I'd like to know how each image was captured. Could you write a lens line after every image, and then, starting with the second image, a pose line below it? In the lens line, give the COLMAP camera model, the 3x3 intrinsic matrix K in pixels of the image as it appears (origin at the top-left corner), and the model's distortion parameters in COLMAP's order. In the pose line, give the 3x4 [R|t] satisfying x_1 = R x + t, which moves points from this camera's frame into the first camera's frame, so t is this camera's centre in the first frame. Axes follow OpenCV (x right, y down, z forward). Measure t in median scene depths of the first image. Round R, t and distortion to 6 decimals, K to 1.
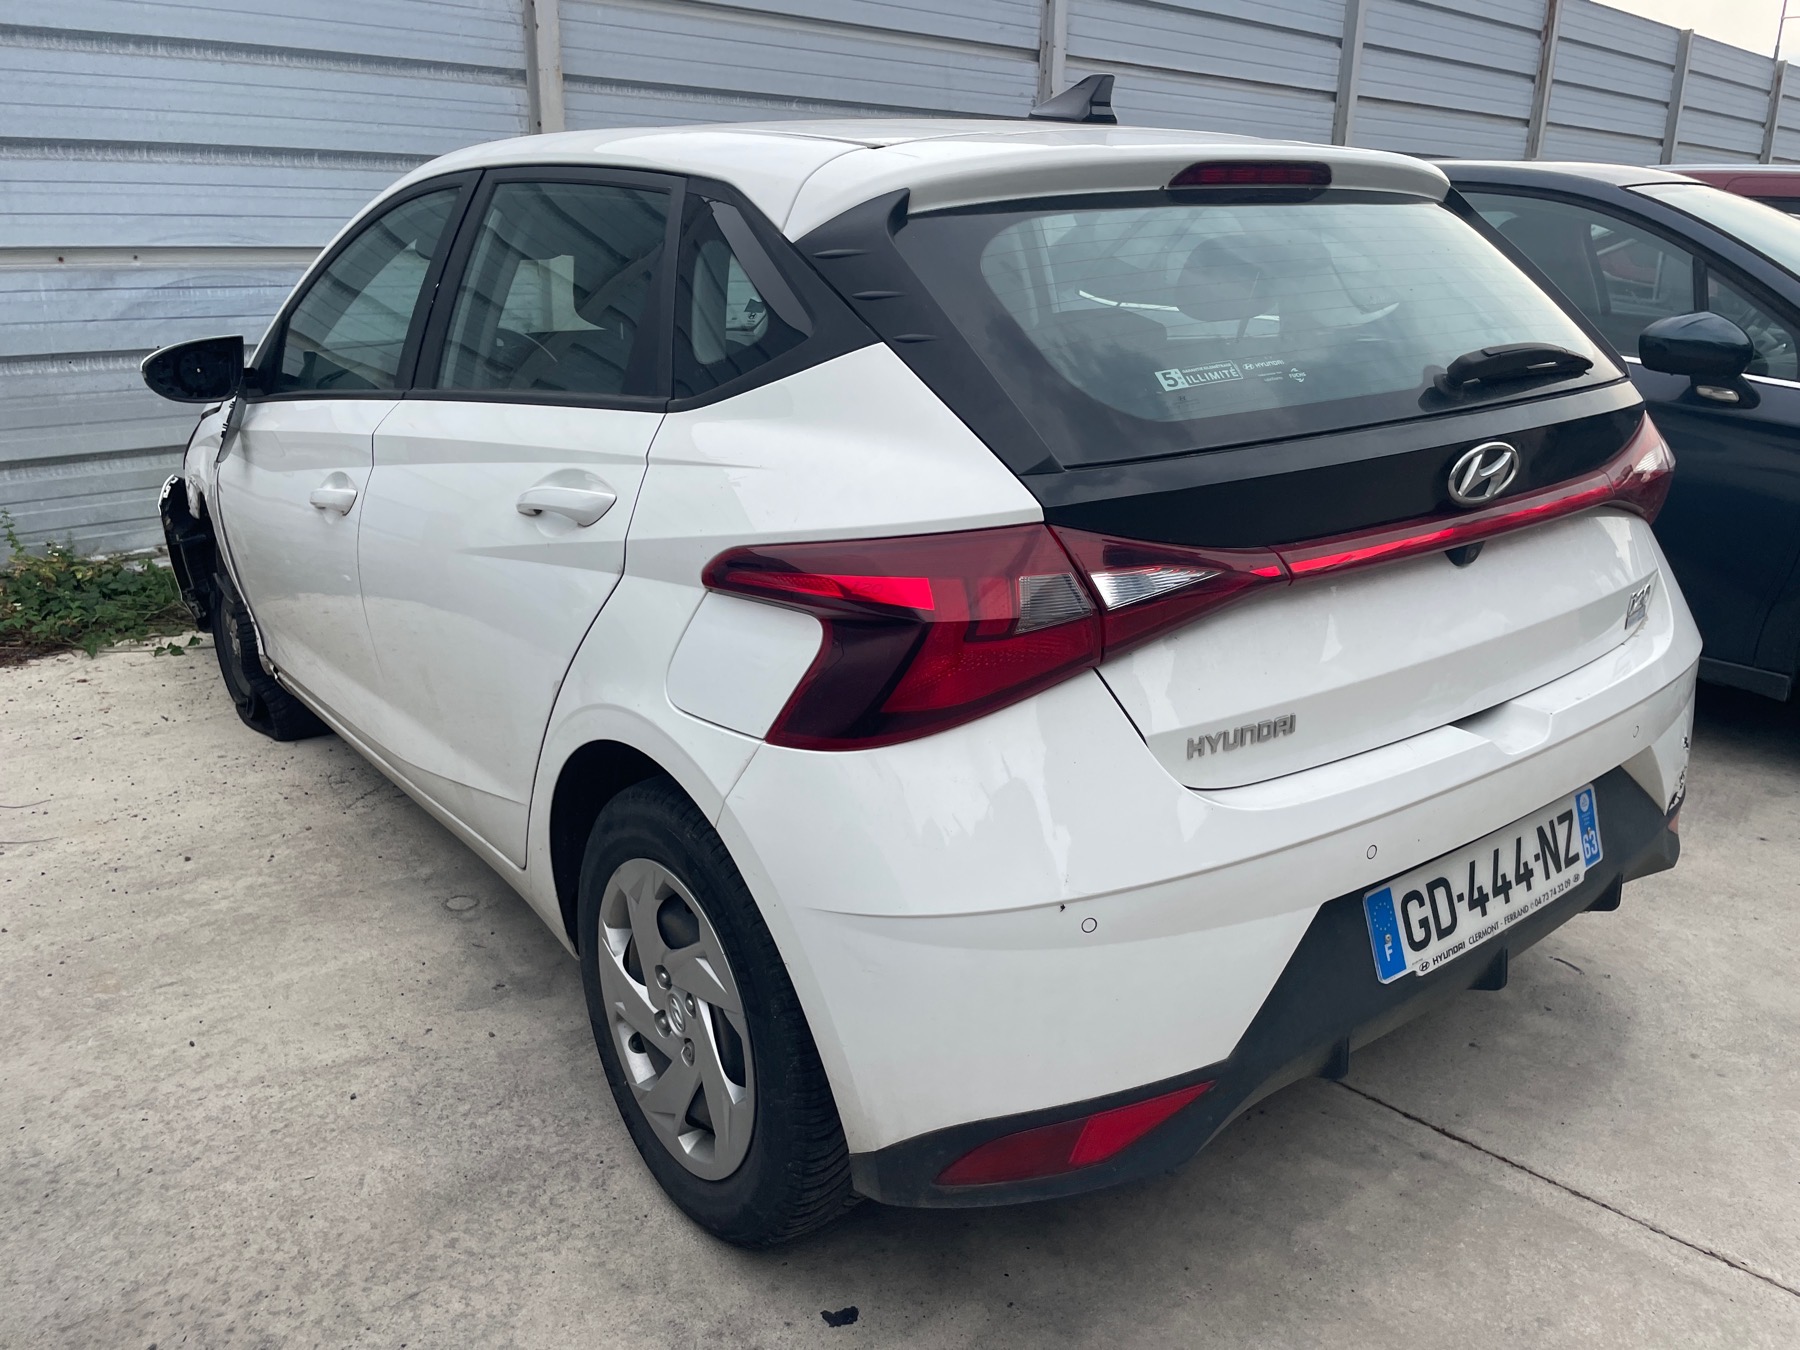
lens RADIAL K [[1353.7, 0, 929.3], [0, 1353.7, 649.1], [0, 0, 1]] dist [0.090051, -0.118590]
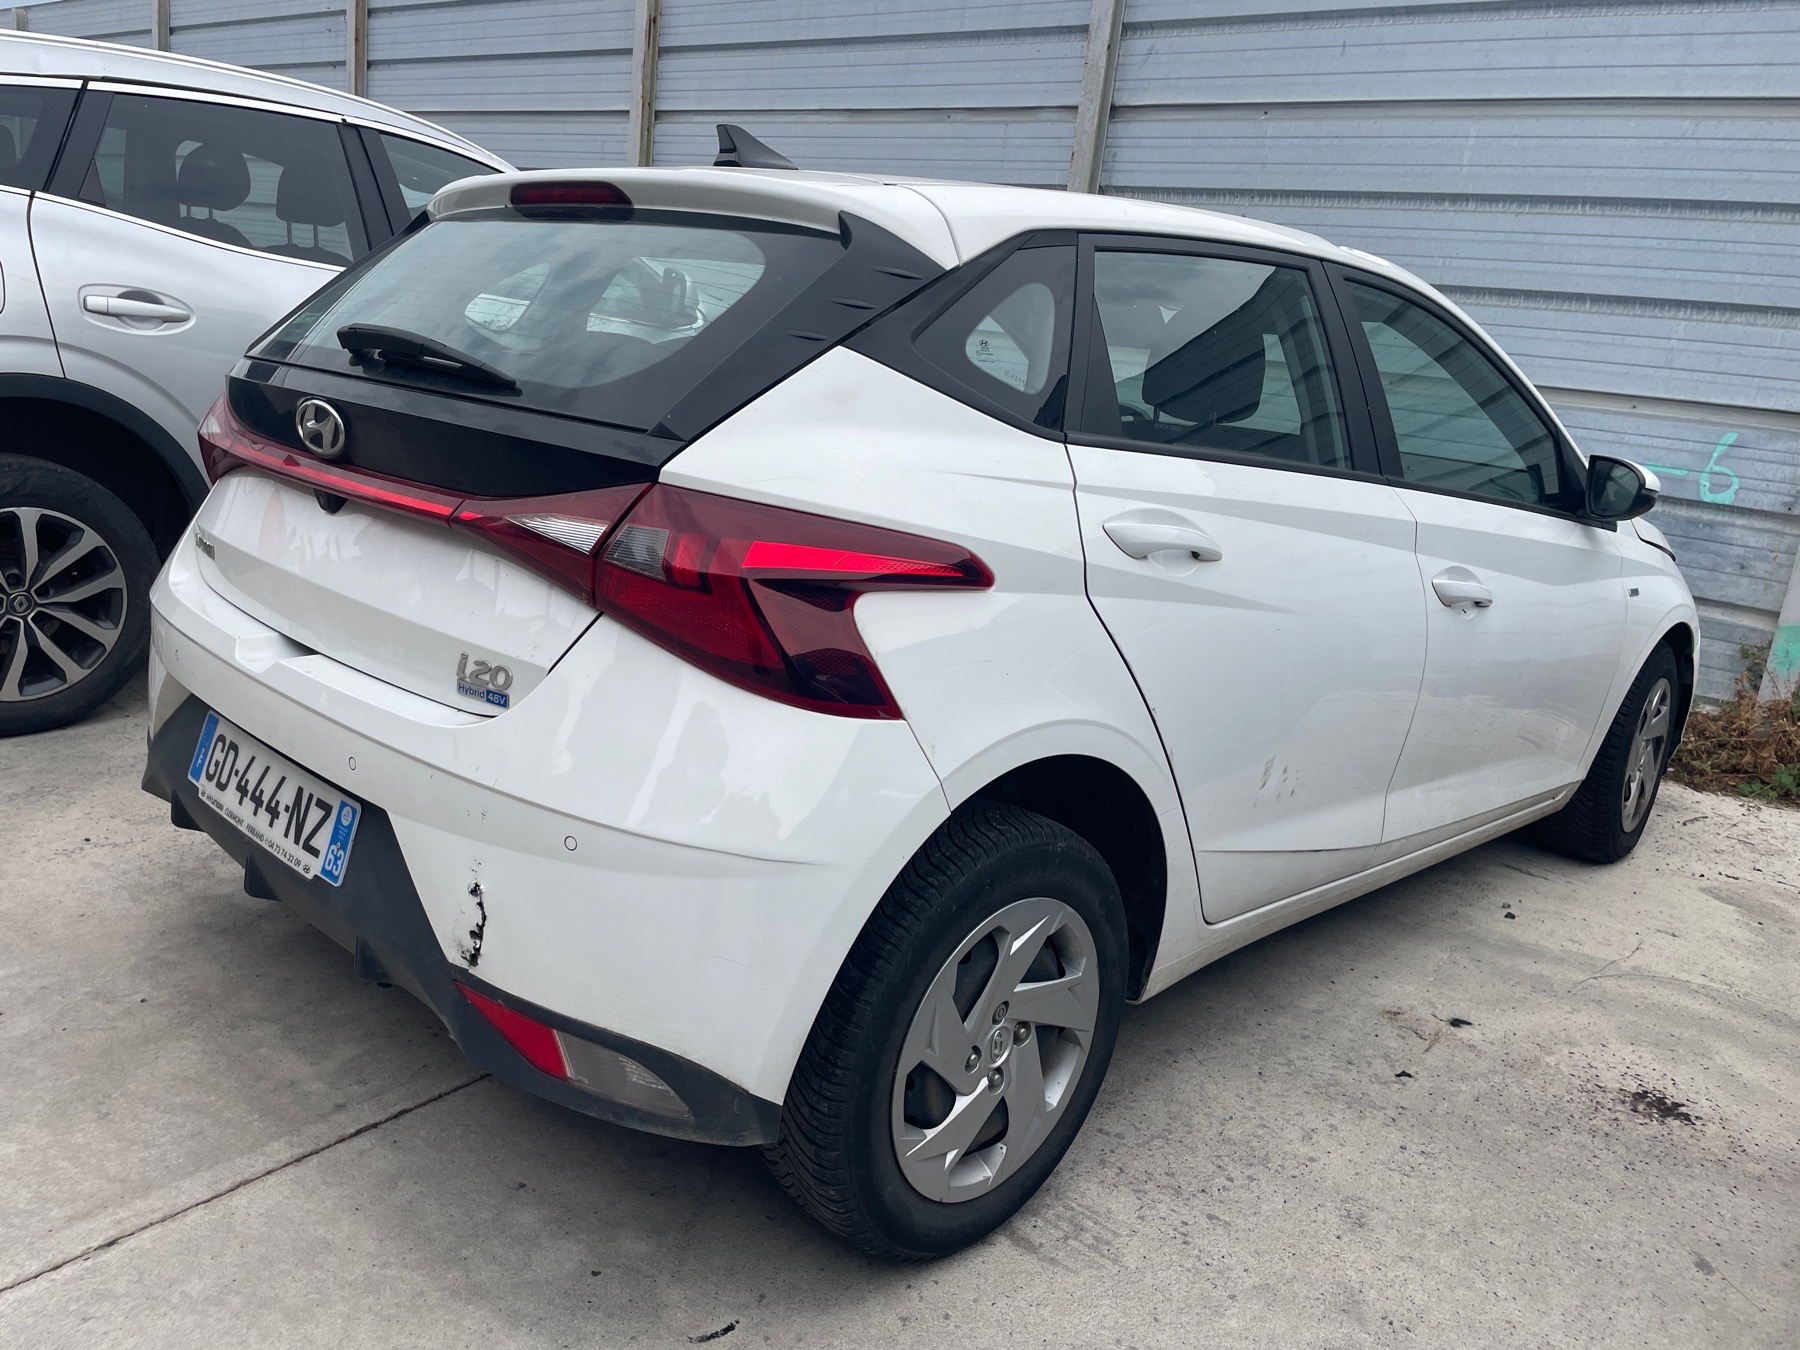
lens RADIAL K [[1378.8, 0, 893.4], [0, 1378.8, 657.8], [0, 0, 1]] dist [0.084860, -0.113659]
pose [[0.112987, 0.242586, -0.963528, 1.394714], [-0.381457, 0.906015, 0.183375, -0.301254], [0.917455, 0.346826, 0.194904, 1.103602]]
